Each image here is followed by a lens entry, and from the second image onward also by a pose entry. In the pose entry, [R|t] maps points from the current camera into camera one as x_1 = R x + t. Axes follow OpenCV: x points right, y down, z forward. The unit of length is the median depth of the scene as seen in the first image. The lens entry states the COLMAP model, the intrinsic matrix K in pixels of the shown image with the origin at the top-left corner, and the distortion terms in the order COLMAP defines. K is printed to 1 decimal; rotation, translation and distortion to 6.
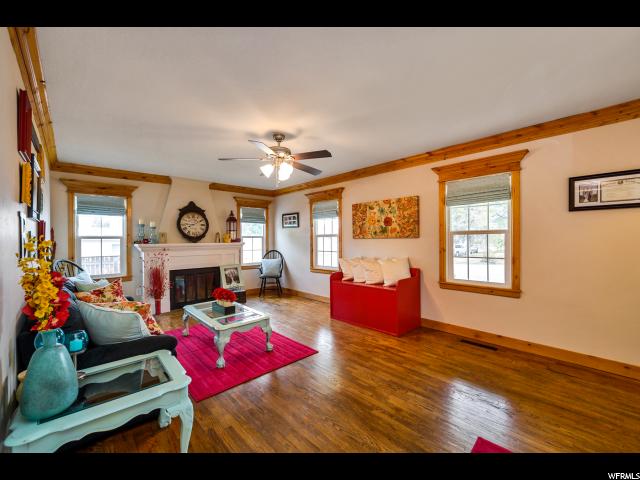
lens RADIAL K [[262.2, 0, 318.5], [0, 262.2, 238.8], [0, 0, 1]] dist [-0.002515, -0.000156]
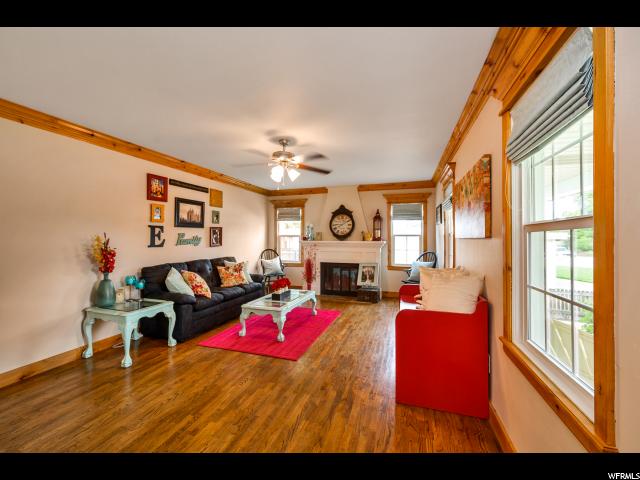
lens RADIAL K [[262.2, 0, 318.5], [0, 262.2, 238.8], [0, 0, 1]] dist [-0.002515, -0.000156]
pose [[0.476440, 0.011436, -0.879132, 0.577698], [-0.005872, 0.999934, 0.009825, -0.004401], [0.879187, 0.000481, 0.476476, 0.430599]]
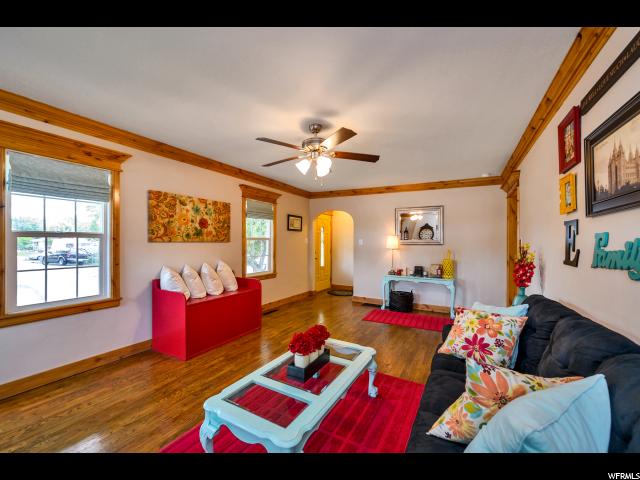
lens RADIAL K [[262.2, 0, 318.5], [0, 262.2, 238.8], [0, 0, 1]] dist [-0.002515, -0.000156]
pose [[-0.310890, 0.019111, 0.950254, -0.678410], [-0.003486, 0.999768, -0.021247, 0.004226], [-0.950439, -0.009918, -0.310751, 0.870408]]
